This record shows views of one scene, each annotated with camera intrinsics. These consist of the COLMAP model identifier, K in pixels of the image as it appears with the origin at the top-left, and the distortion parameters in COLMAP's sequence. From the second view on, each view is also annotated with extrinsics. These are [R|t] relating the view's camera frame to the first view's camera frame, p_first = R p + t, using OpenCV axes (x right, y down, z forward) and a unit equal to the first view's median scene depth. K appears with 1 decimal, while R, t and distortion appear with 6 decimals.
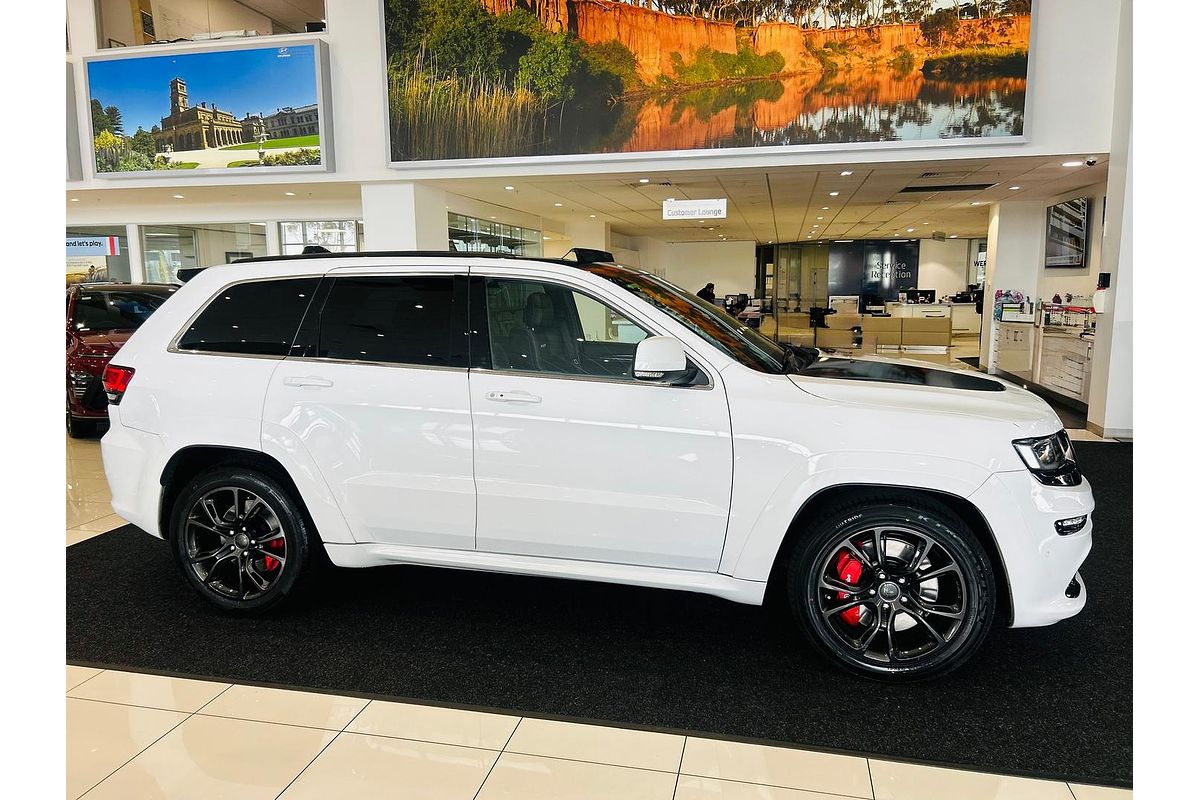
lens RADIAL K [[814.2, 0, 600.0], [0, 814.2, 400.0], [0, 0, 1]] dist [0.019102, 0.000053]
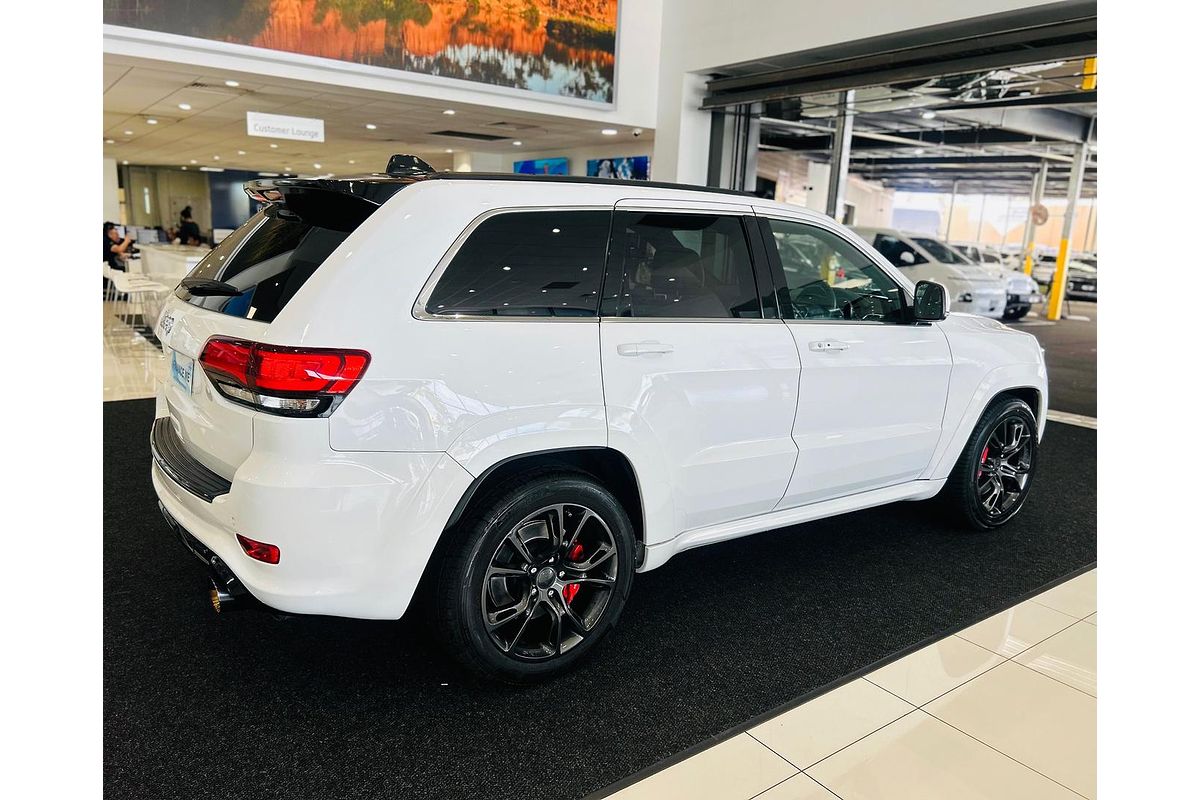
lens RADIAL K [[807.9, 0, 600.0], [0, 807.9, 400.0], [0, 0, 1]] dist [0.013743, 0.000818]
pose [[0.659919, -0.124010, 0.741032, -0.409224], [0.065259, 0.992018, 0.107896, -0.024998], [-0.748497, -0.022844, 0.662744, 0.223066]]
